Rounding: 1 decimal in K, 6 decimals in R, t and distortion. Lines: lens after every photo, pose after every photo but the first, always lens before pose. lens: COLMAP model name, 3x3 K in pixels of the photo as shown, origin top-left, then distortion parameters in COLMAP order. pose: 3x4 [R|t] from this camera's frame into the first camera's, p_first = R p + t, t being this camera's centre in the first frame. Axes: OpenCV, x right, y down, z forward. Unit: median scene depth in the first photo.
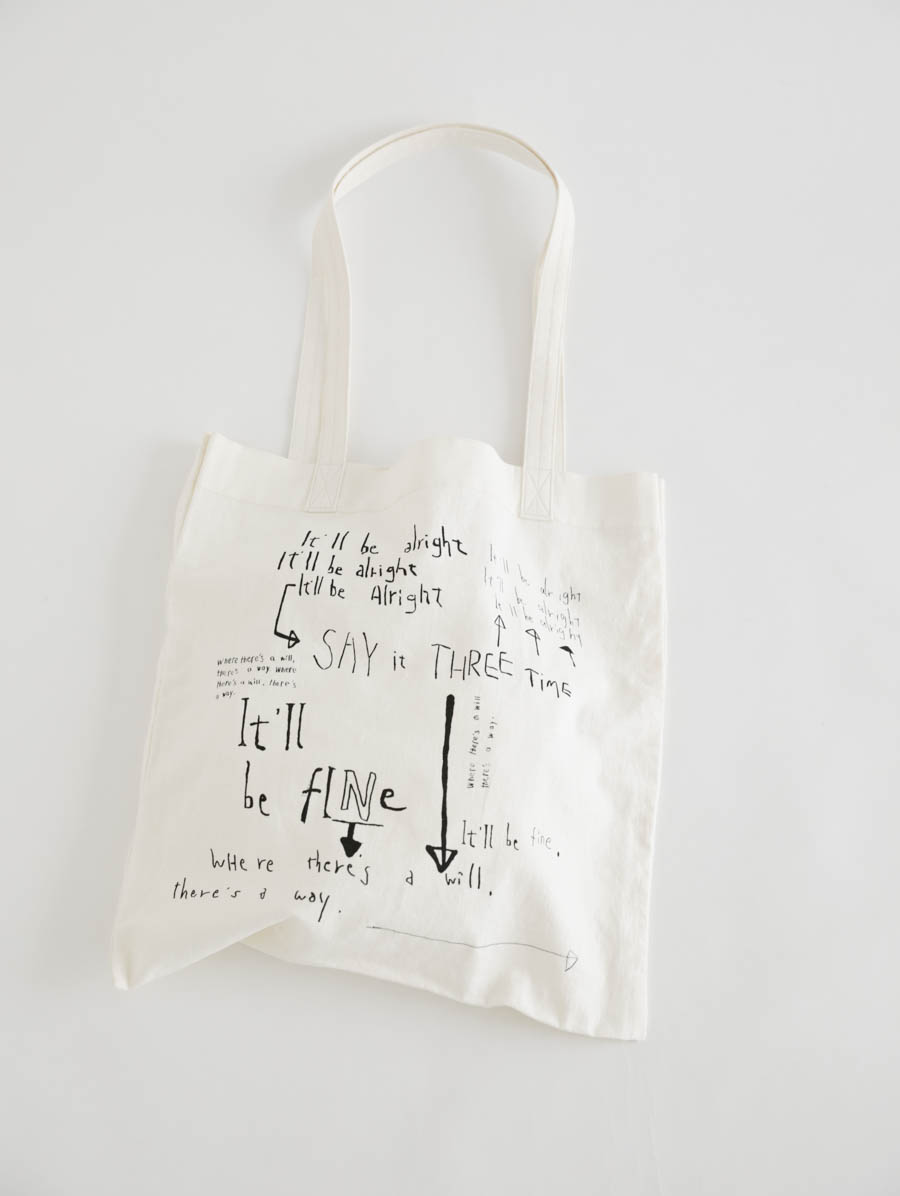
lens RADIAL K [[1804.2, 0, 450.0], [0, 1804.2, 598.0], [0, 0, 1]] dist [0.044601, 0.054432]
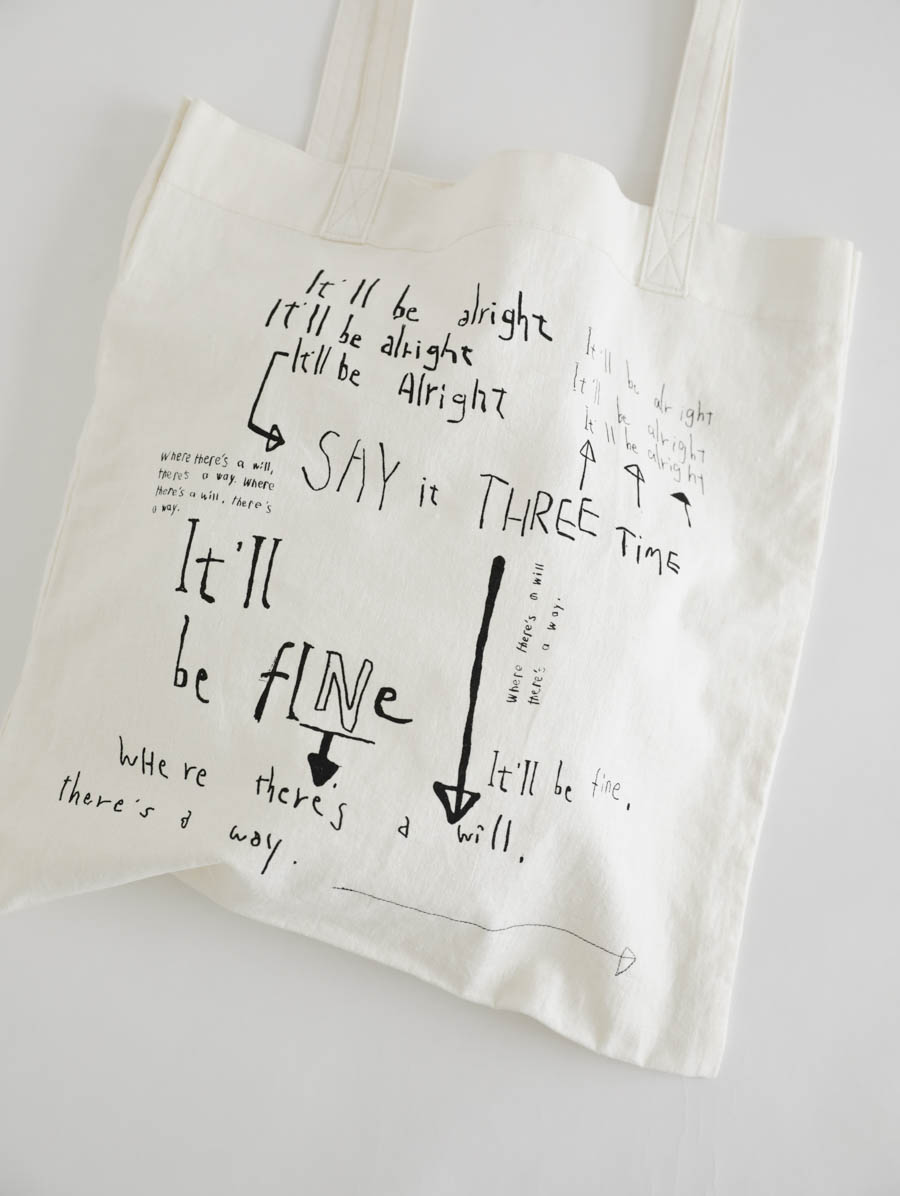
lens RADIAL K [[1804.2, 0, 450.0], [0, 1804.2, 598.0], [0, 0, 1]] dist [0.044601, 0.054432]
pose [[0.991984, 0.124920, -0.019047, -0.003155], [-0.119269, 0.975384, 0.185473, -0.050738], [0.041747, -0.181714, 0.982465, 0.340328]]
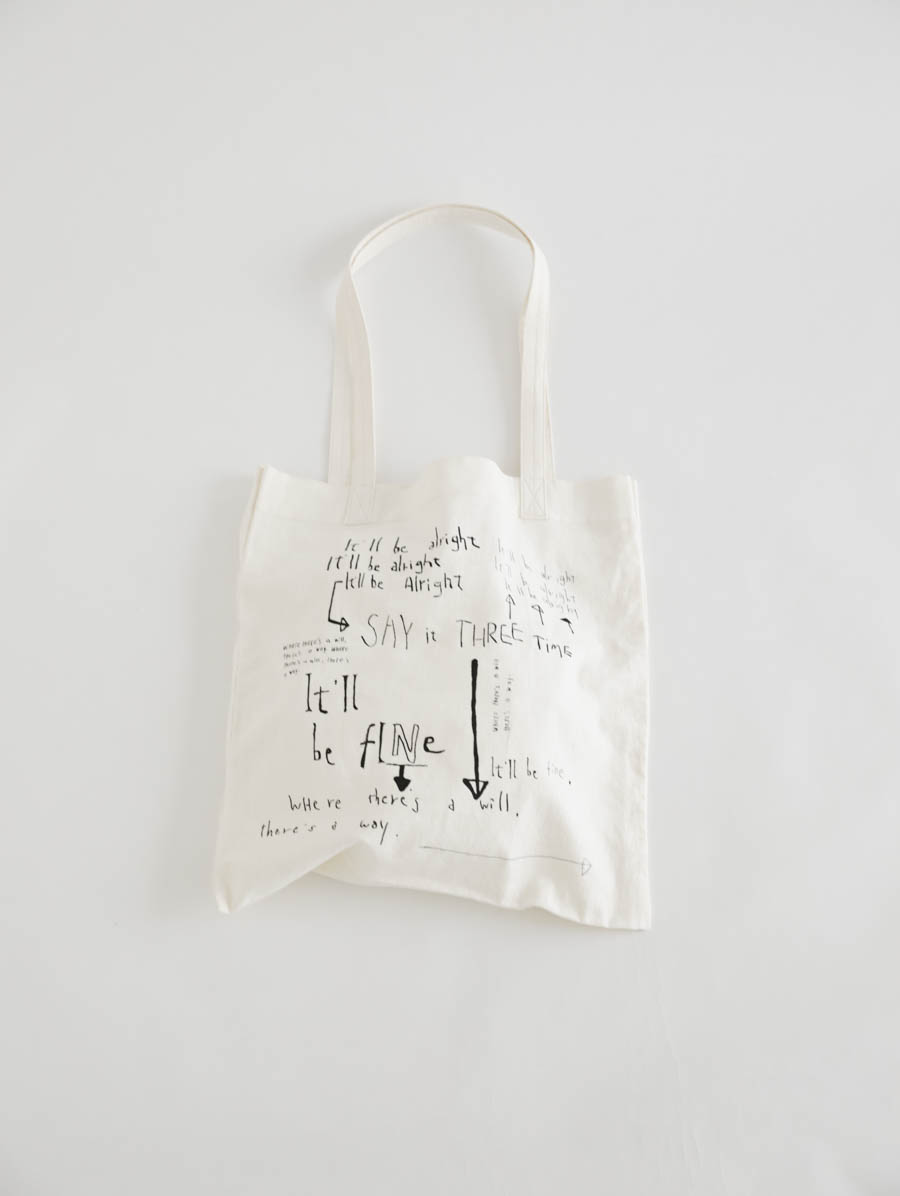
lens RADIAL K [[1804.2, 0, 450.0], [0, 1804.2, 598.0], [0, 0, 1]] dist [0.044601, 0.054432]
pose [[0.997954, -0.063915, 0.001399, -0.015086], [0.063912, 0.996912, -0.045620, 0.065865], [0.001521, 0.045616, 0.998958, -0.233175]]
